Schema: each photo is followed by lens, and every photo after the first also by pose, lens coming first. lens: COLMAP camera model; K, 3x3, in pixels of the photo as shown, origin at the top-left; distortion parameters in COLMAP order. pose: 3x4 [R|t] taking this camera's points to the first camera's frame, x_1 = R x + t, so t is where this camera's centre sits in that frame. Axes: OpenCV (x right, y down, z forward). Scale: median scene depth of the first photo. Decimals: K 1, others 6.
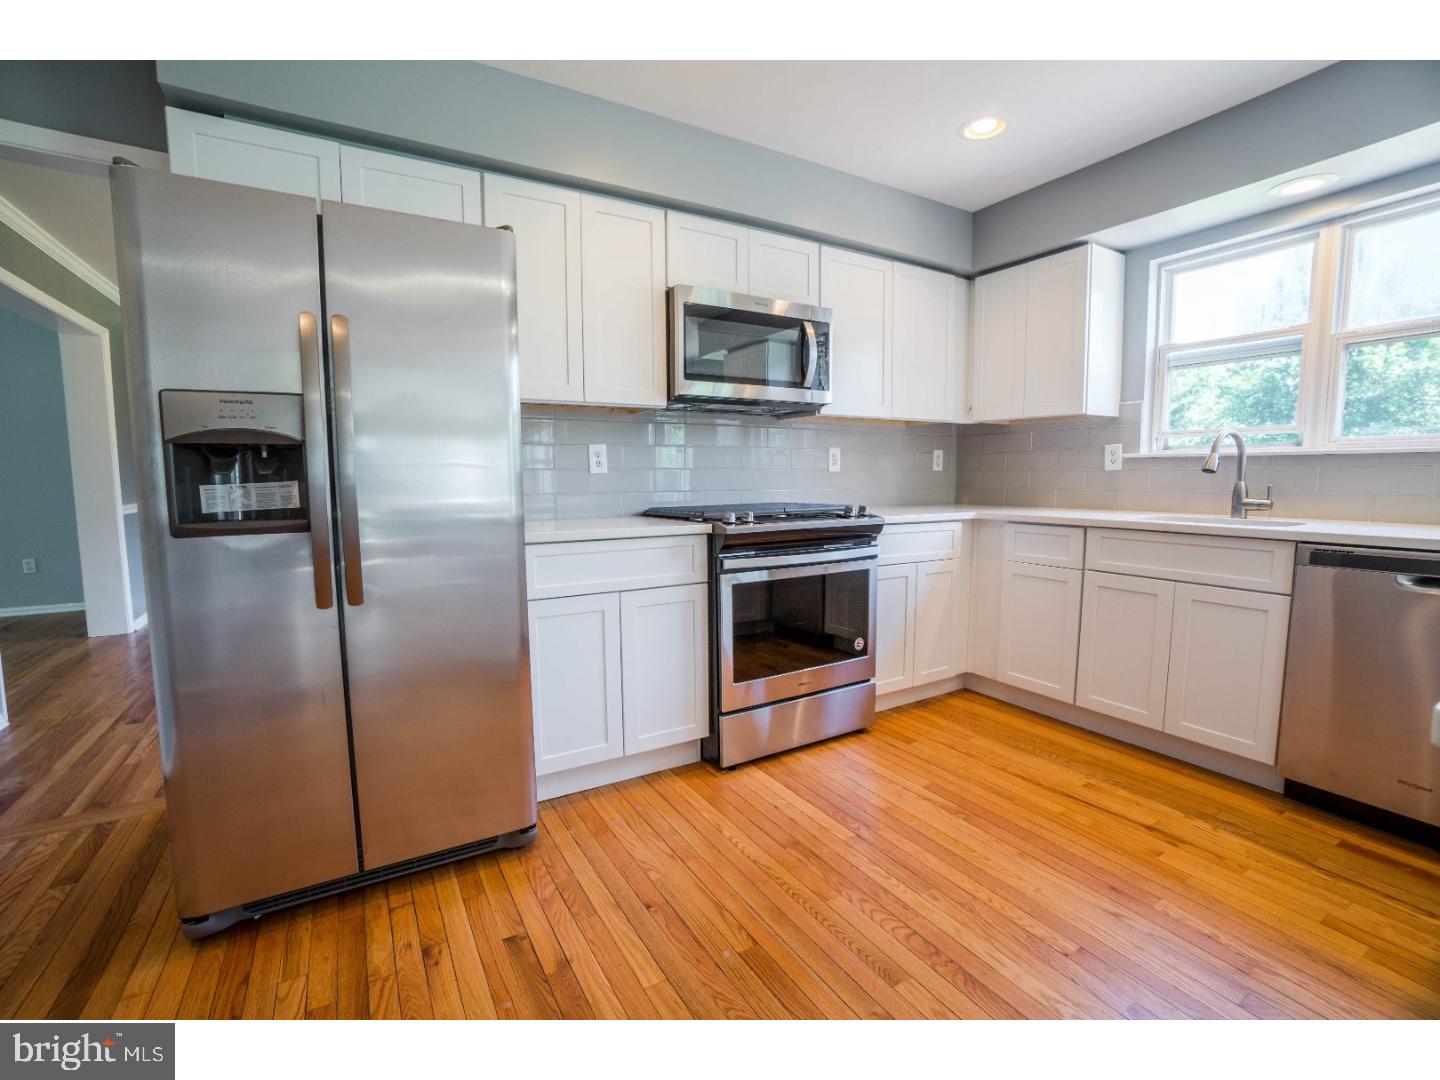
lens RADIAL K [[635.7, 0, 713.1], [0, 635.7, 537.7], [0, 0, 1]] dist [-0.051200, 0.015982]
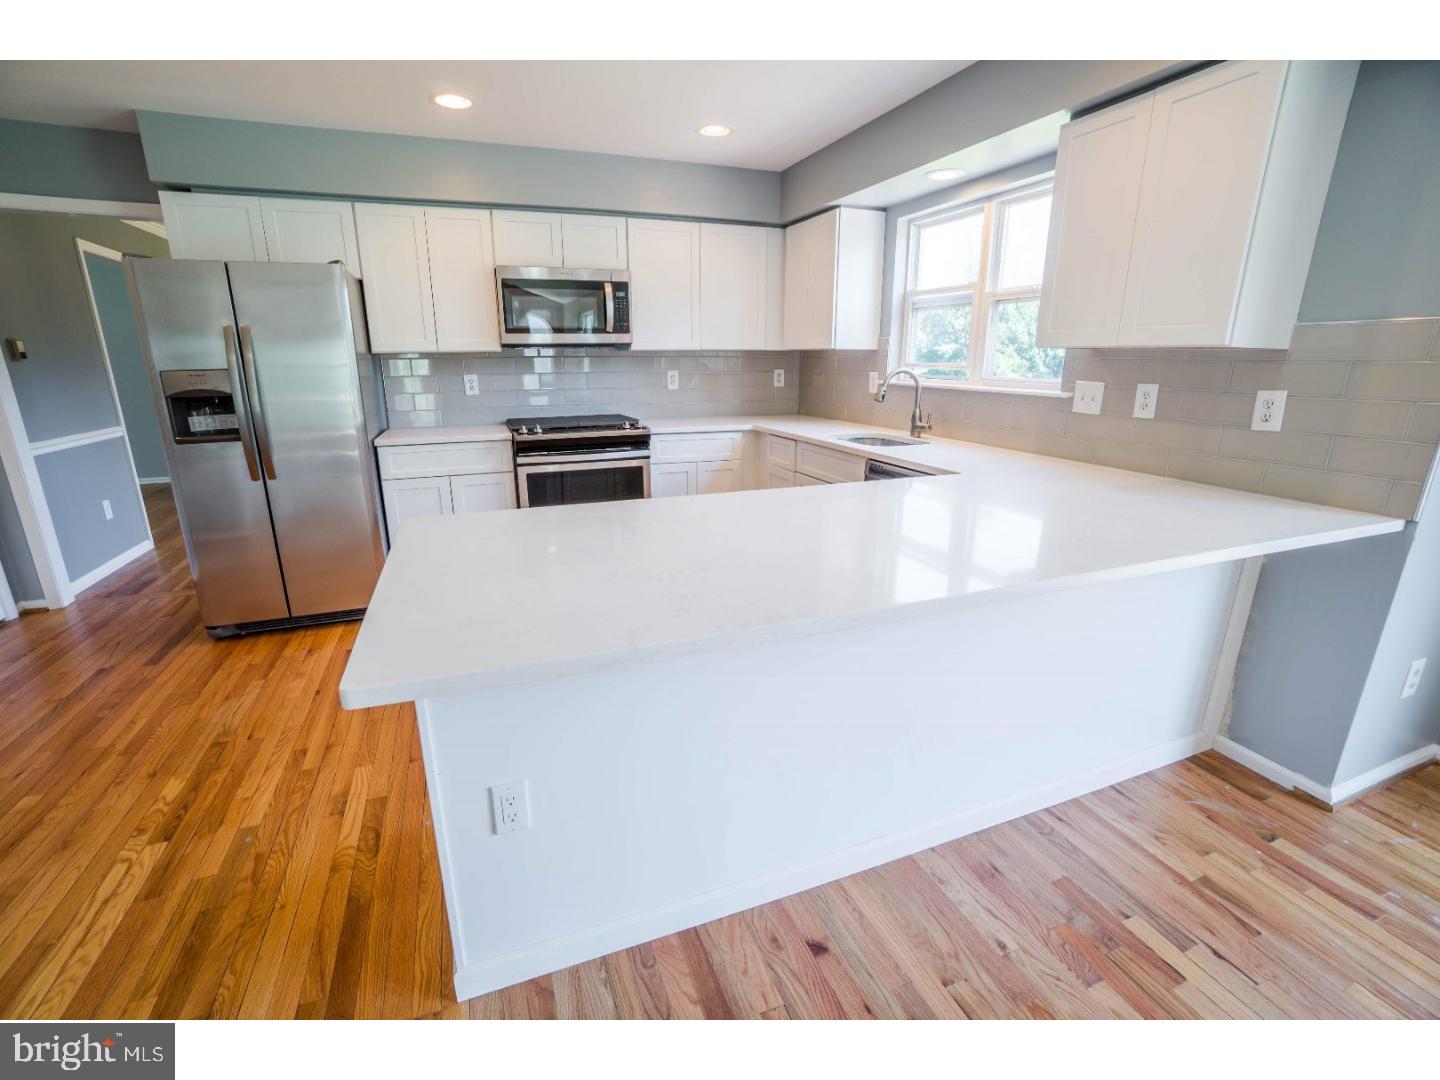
lens RADIAL K [[635.7, 0, 710.2], [0, 635.7, 537.2], [0, 0, 1]] dist [-0.051200, 0.015982]
pose [[0.986342, 0.050078, -0.156911, 0.667845], [-0.021383, 0.983529, 0.179480, -0.055617], [0.163314, -0.173674, 0.971167, -0.416864]]
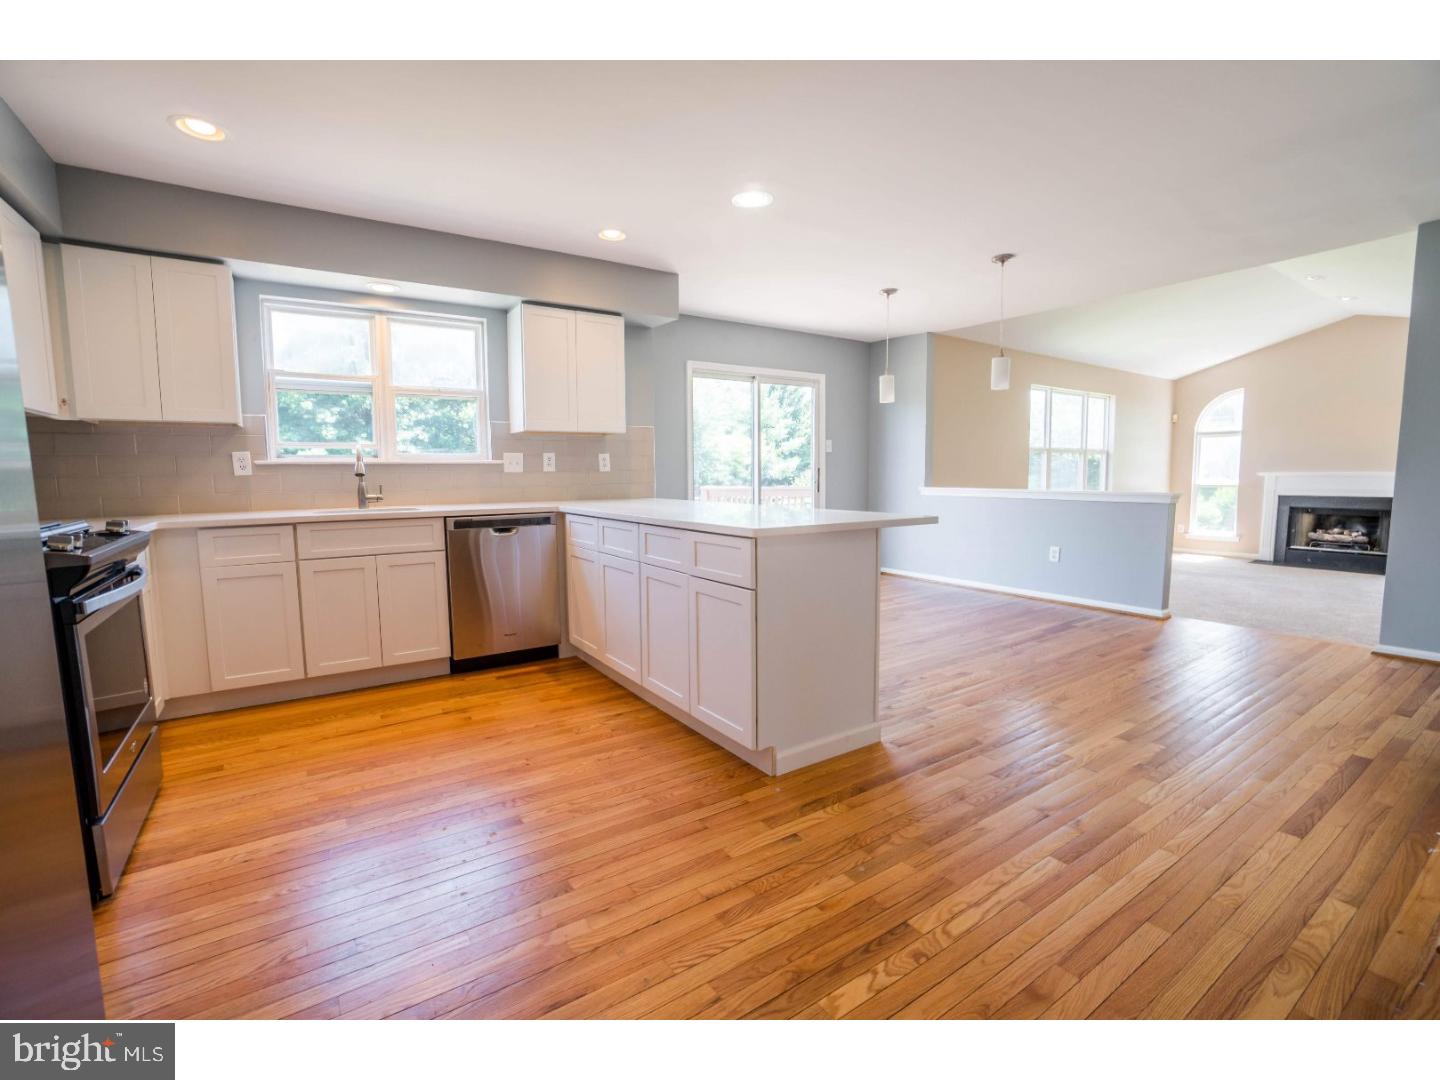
lens RADIAL K [[635.7, 0, 715.7], [0, 635.7, 538.8], [0, 0, 1]] dist [-0.051200, 0.015982]
pose [[-0.060269, -0.099596, 0.993201, -0.631343], [0.106198, 0.988723, 0.105591, -0.030191], [-0.992517, 0.111839, -0.049012, 0.297377]]
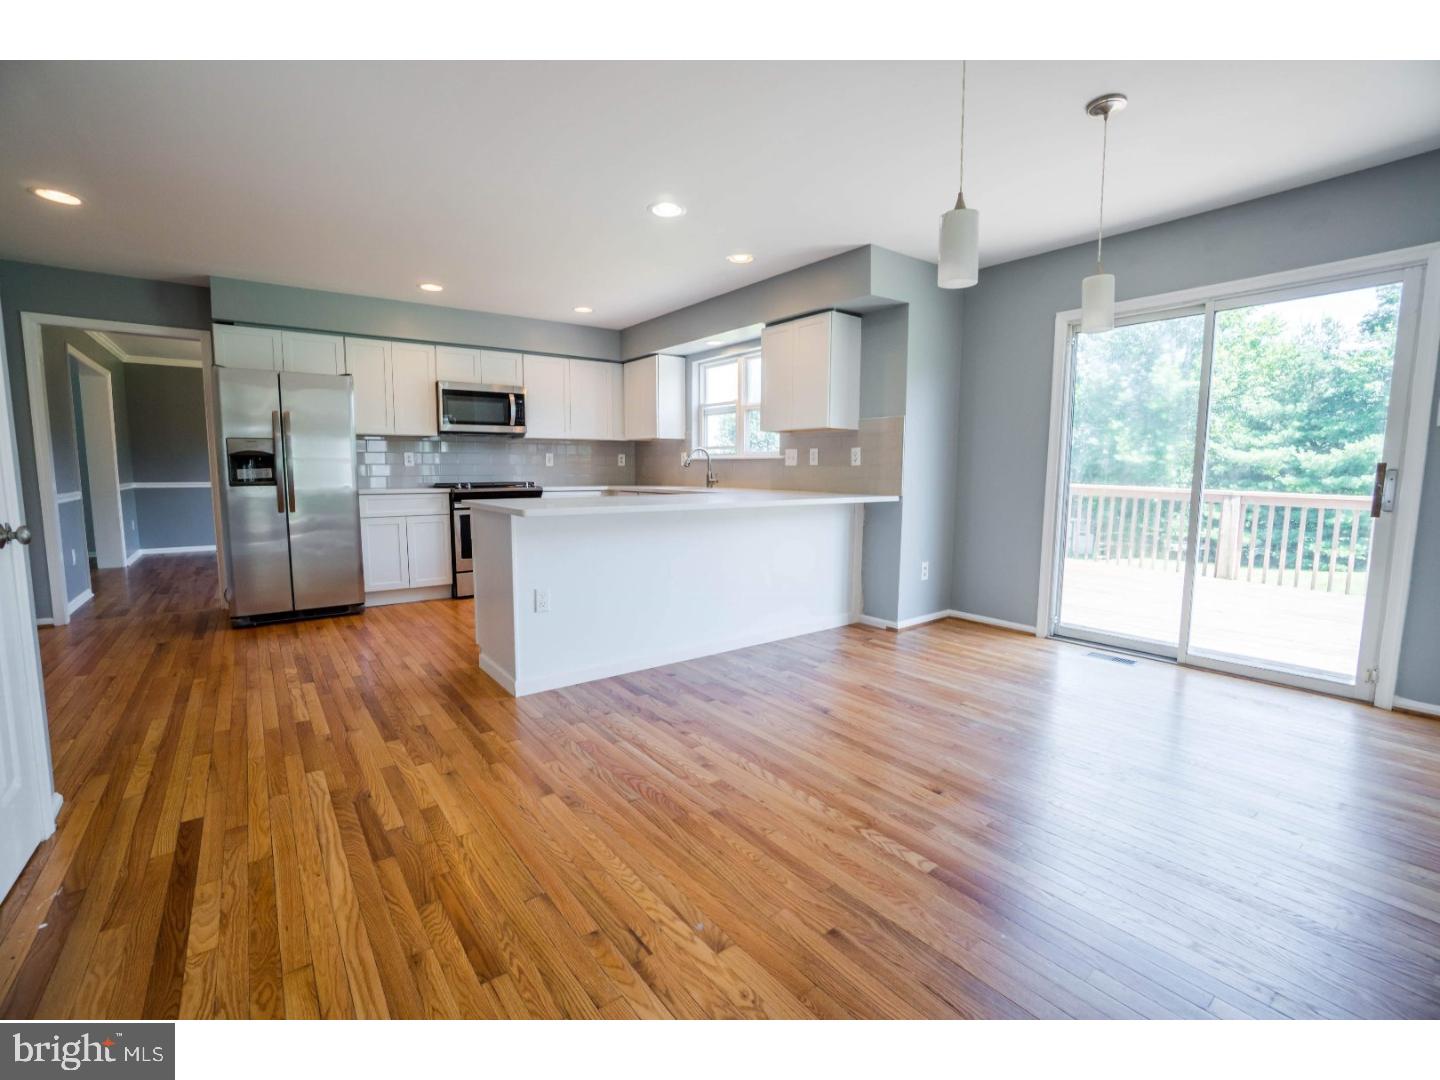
lens RADIAL K [[635.7, 0, 711.9], [0, 635.7, 538.6], [0, 0, 1]] dist [-0.051200, 0.015982]
pose [[0.993628, -0.003711, 0.112652, 0.628075], [0.002449, 0.999933, 0.011339, 0.126053], [-0.112687, -0.010991, 0.993570, -1.270745]]
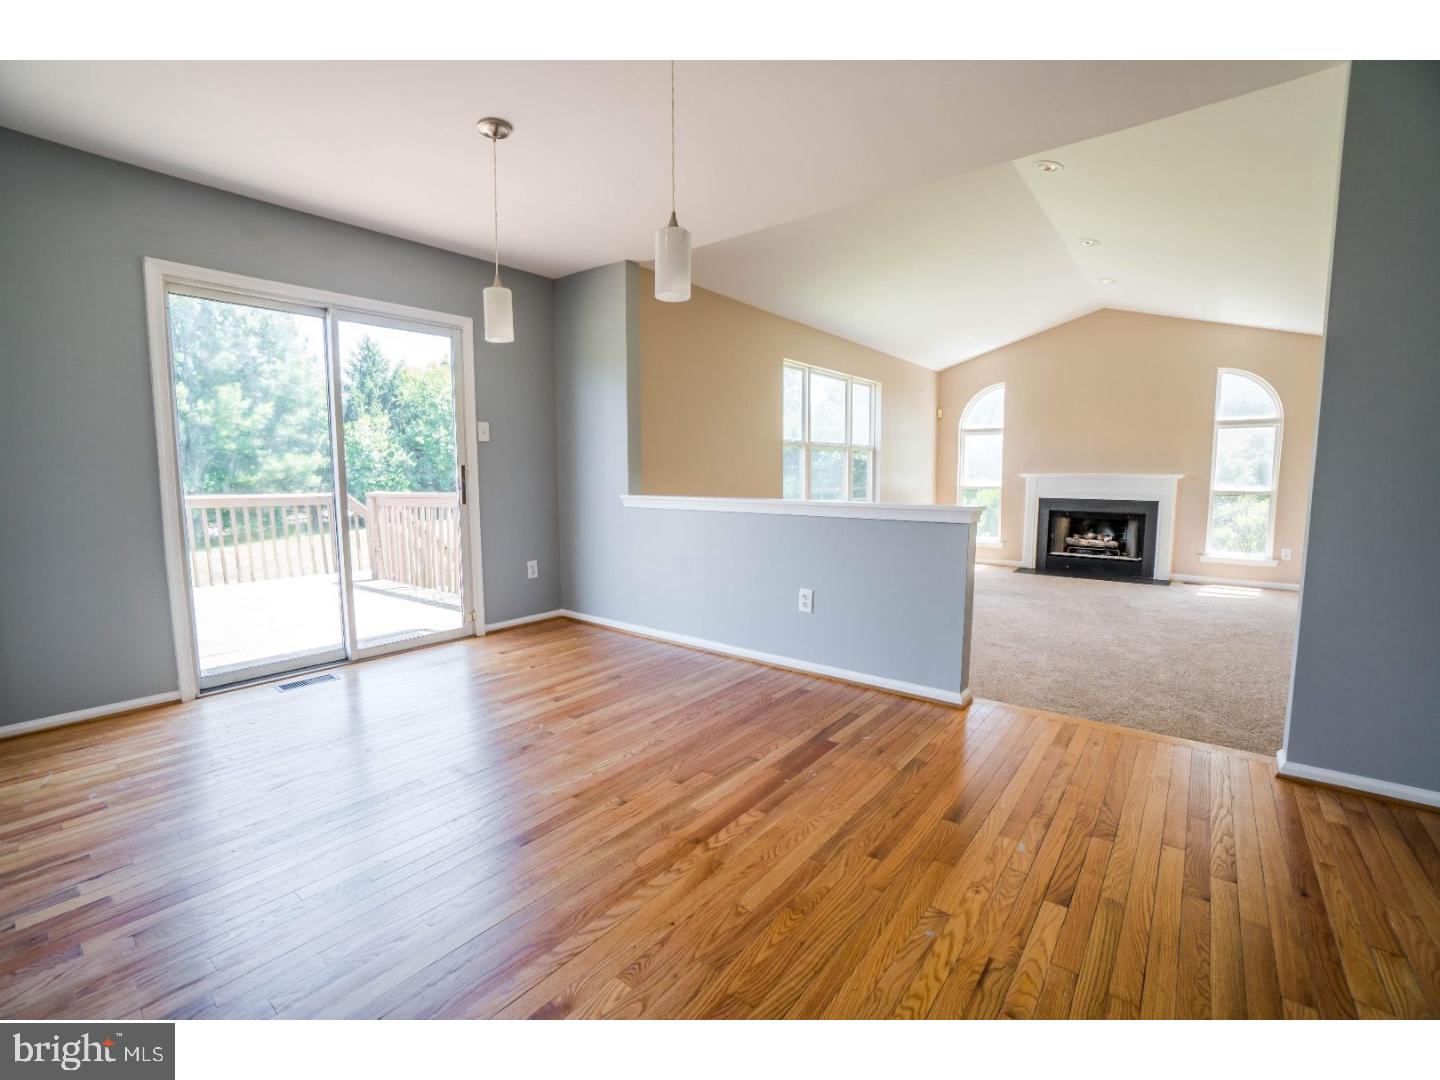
lens RADIAL K [[635.7, 0, 701.5], [0, 635.7, 543.4], [0, 0, 1]] dist [-0.051200, 0.015982]
pose [[-0.348529, -0.101903, 0.931742, 0.229430], [0.095486, 0.985041, 0.143449, 0.025578], [-0.932422, 0.138964, -0.333585, -0.300177]]
